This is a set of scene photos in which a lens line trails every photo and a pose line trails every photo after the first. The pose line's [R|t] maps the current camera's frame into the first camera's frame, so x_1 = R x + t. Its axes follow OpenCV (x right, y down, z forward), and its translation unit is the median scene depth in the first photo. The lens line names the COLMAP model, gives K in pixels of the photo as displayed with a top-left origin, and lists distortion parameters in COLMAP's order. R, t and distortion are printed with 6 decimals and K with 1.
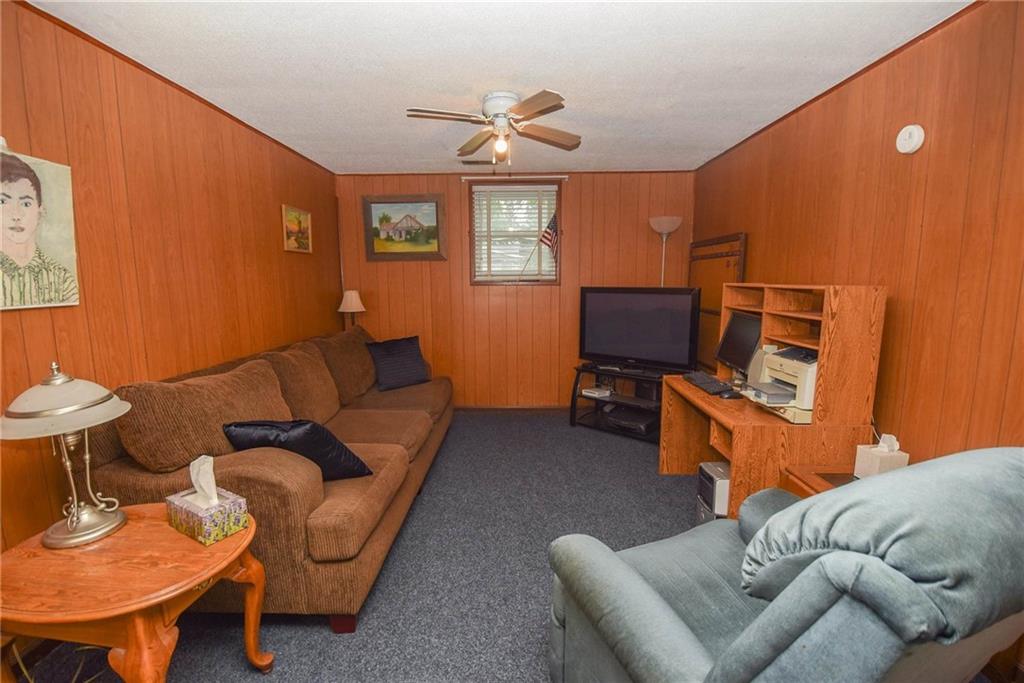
lens RADIAL K [[457.1, 0, 512.5], [0, 457.1, 346.1], [0, 0, 1]] dist [0.017258, -0.024043]
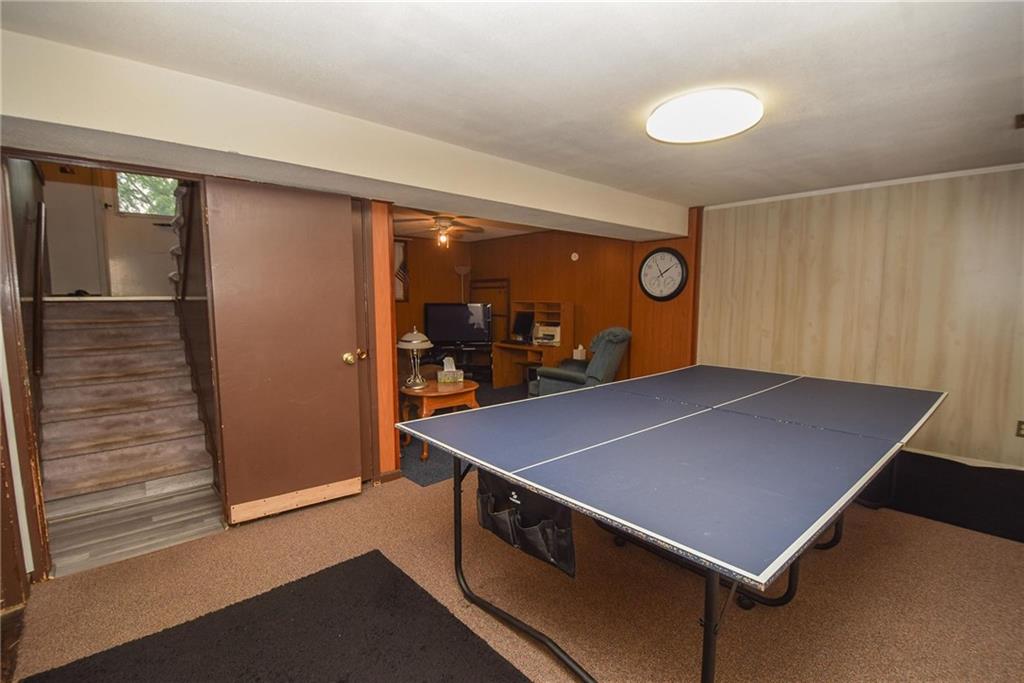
lens RADIAL K [[457.1, 0, 512.5], [0, 457.1, 346.1], [0, 0, 1]] dist [0.017258, -0.024043]
pose [[0.749137, -0.066576, 0.659061, -1.477730], [0.092514, 0.995701, -0.004576, 0.141055], [-0.655923, 0.064400, 0.752075, -1.009533]]
